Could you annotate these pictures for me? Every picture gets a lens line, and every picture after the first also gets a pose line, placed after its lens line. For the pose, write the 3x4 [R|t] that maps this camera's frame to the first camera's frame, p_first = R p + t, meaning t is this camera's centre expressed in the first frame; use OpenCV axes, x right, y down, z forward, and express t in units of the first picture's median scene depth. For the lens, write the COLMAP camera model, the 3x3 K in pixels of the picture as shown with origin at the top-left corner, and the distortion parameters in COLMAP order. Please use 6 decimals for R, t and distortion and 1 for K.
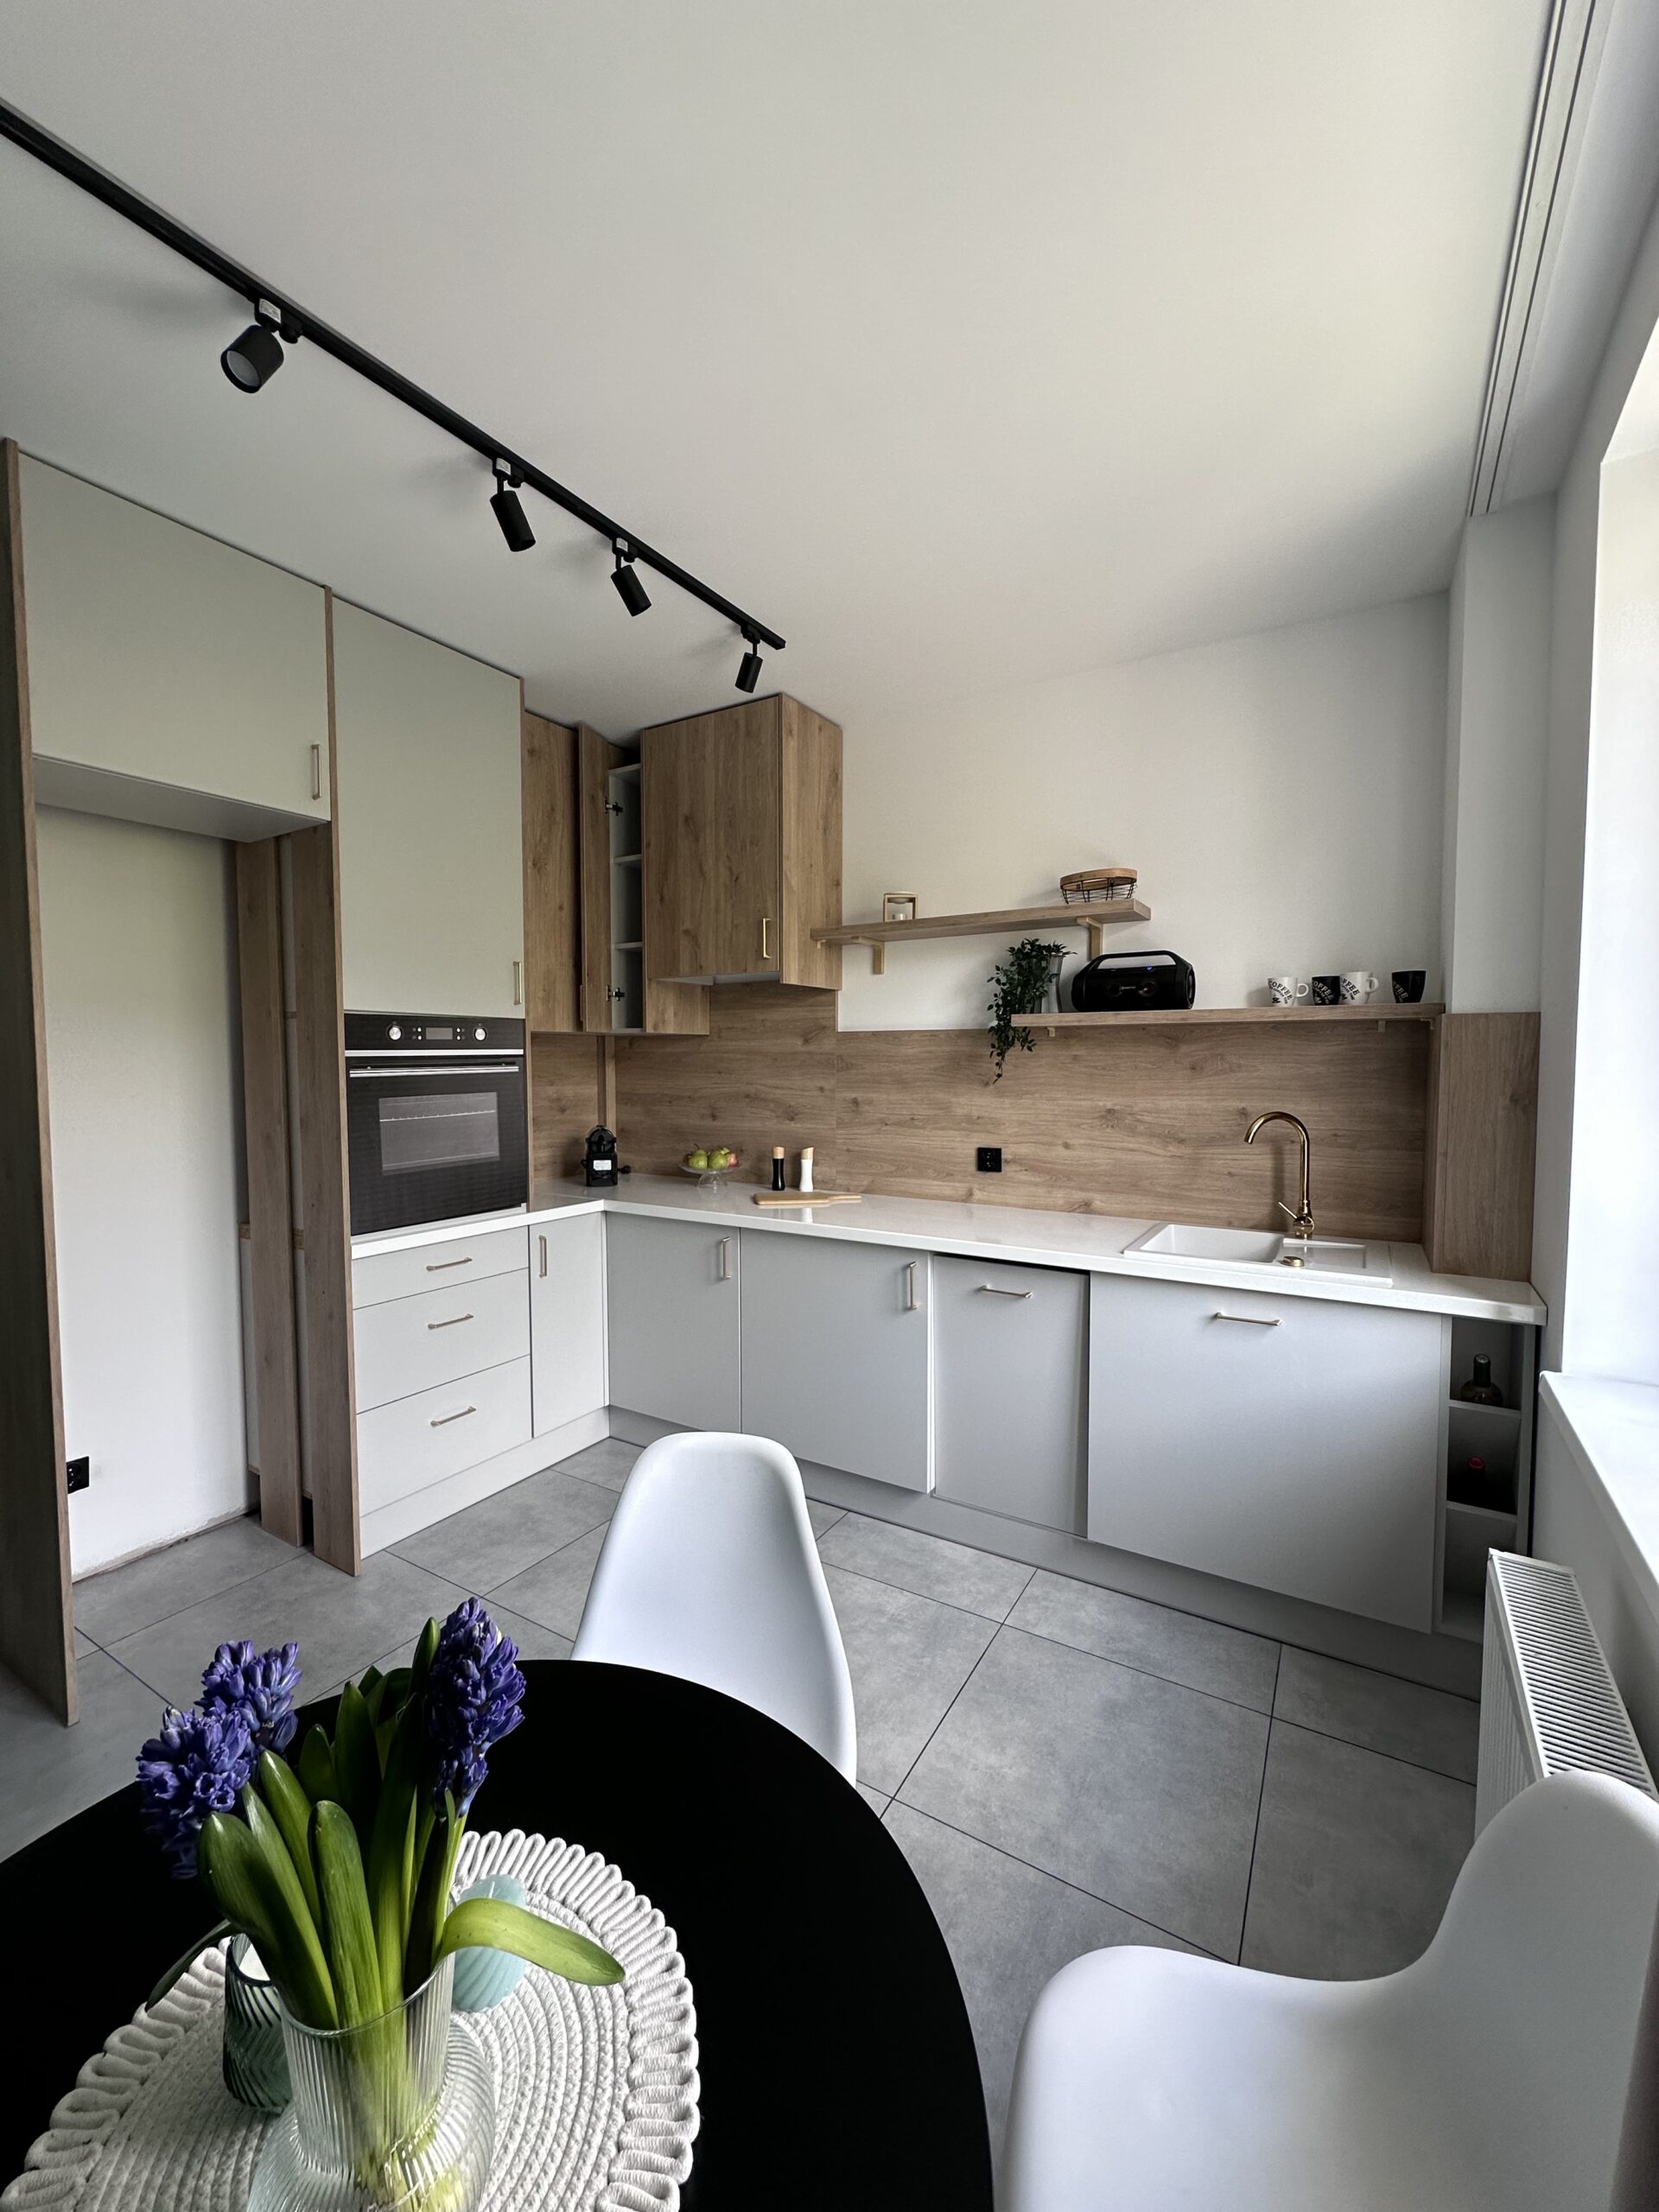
lens RADIAL K [[879.6, 0, 829.5], [0, 879.6, 1101.4], [0, 0, 1]] dist [-0.001256, 0.000366]
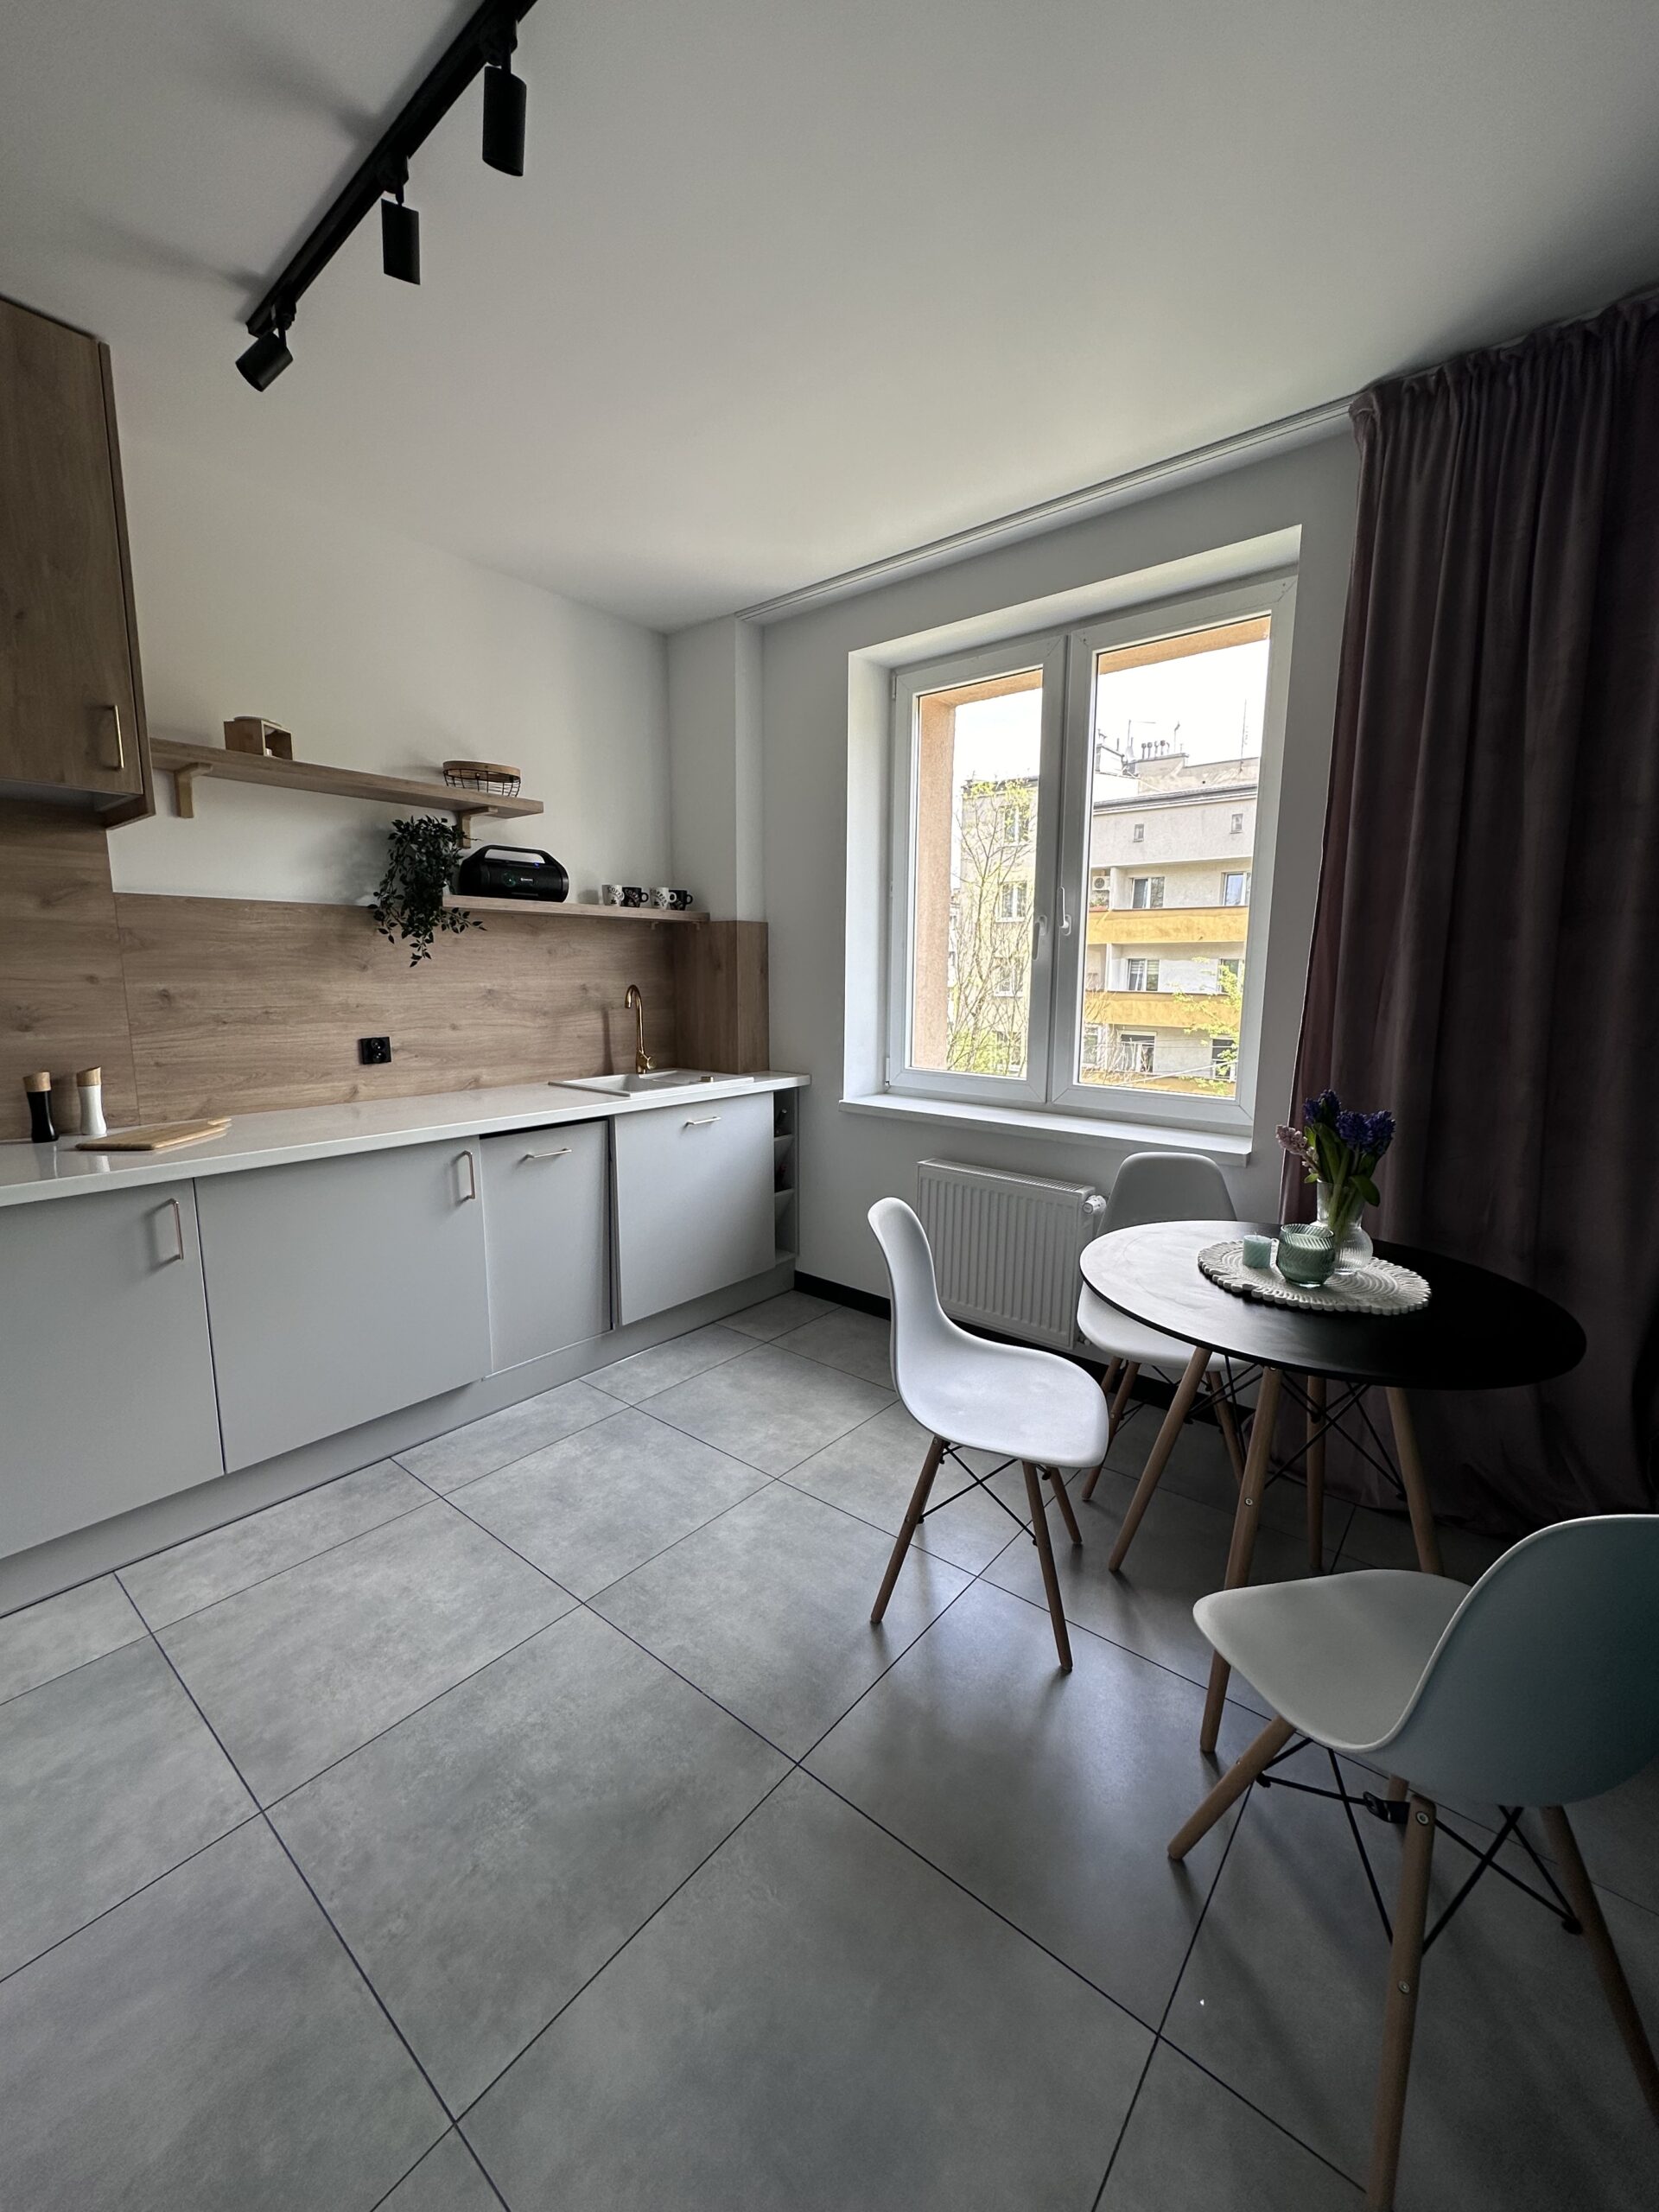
lens RADIAL K [[879.6, 0, 829.5], [0, 879.6, 1101.4], [0, 0, 1]] dist [-0.001256, 0.000366]
pose [[0.141683, -0.146692, 0.978983, -0.717659], [0.044342, 0.988907, 0.141762, 0.010059], [-0.988918, 0.023325, 0.146616, 0.428126]]
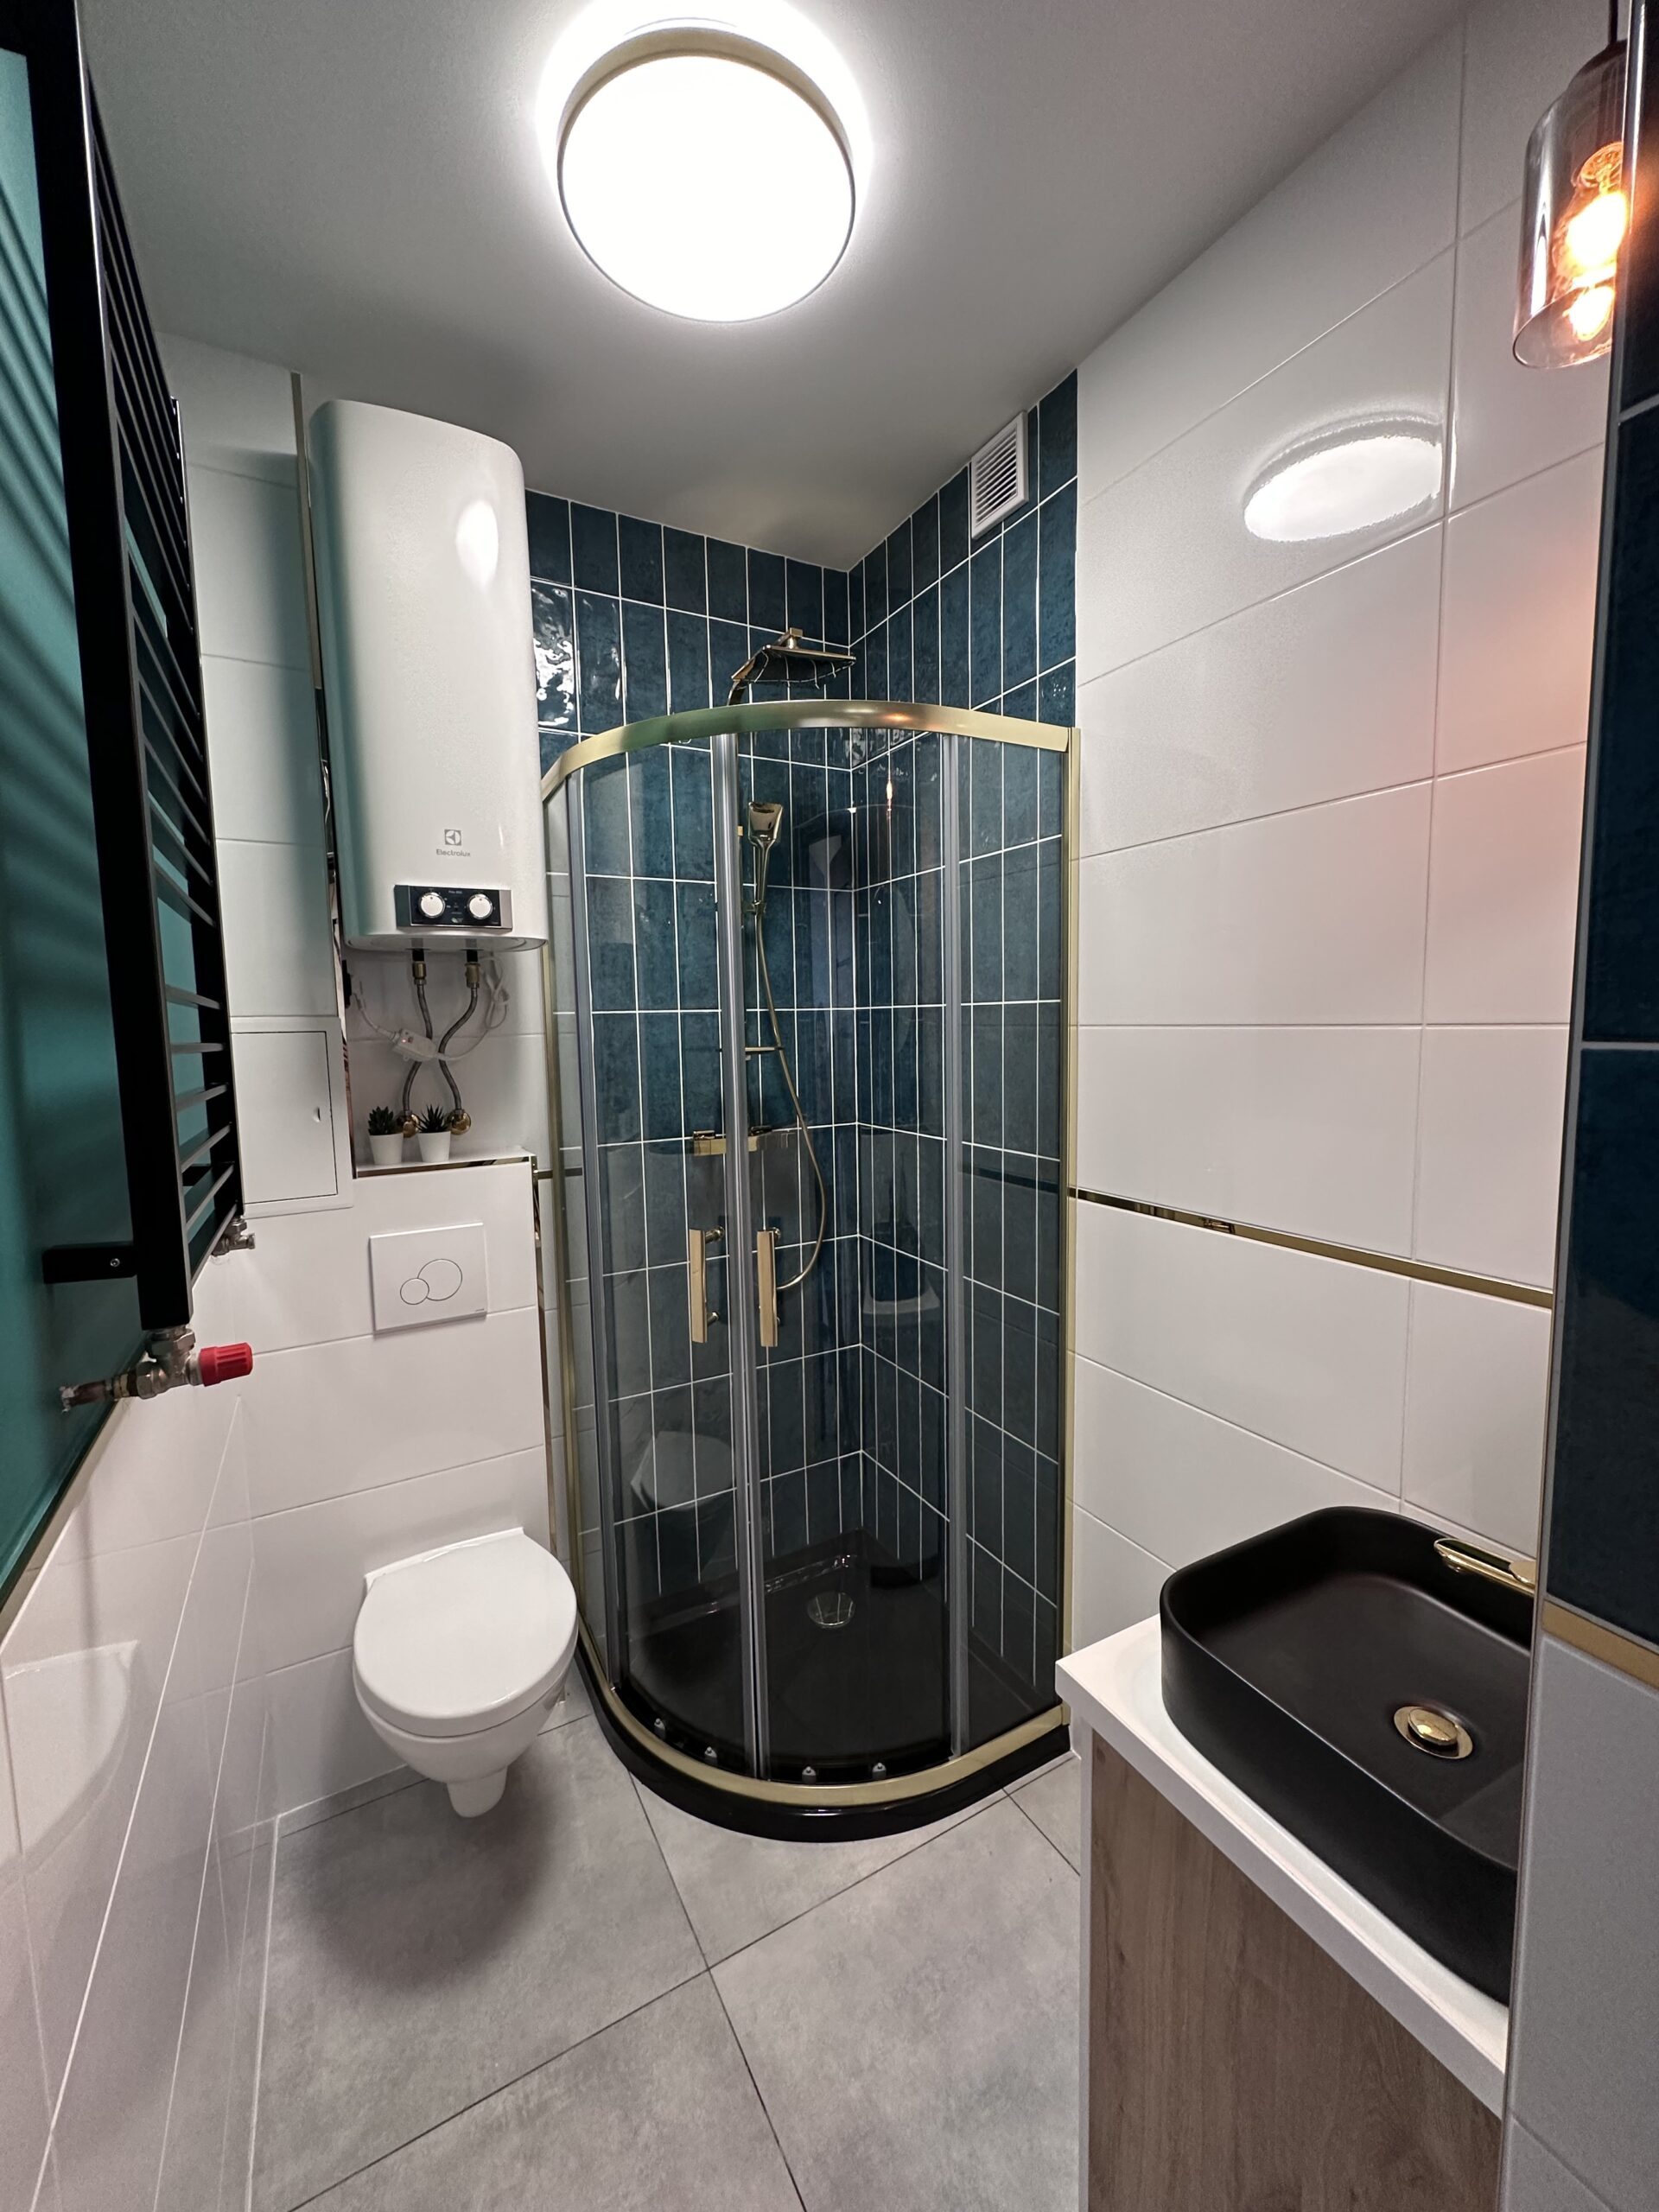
lens RADIAL K [[879.6, 0, 829.5], [0, 879.6, 1101.4], [0, 0, 1]] dist [-0.001256, 0.000366]
pose [[0.484925, -0.088881, 0.870028, -0.198083], [0.063060, 0.995786, 0.066581, -0.037911], [-0.872279, 0.022578, 0.488486, 0.455323]]
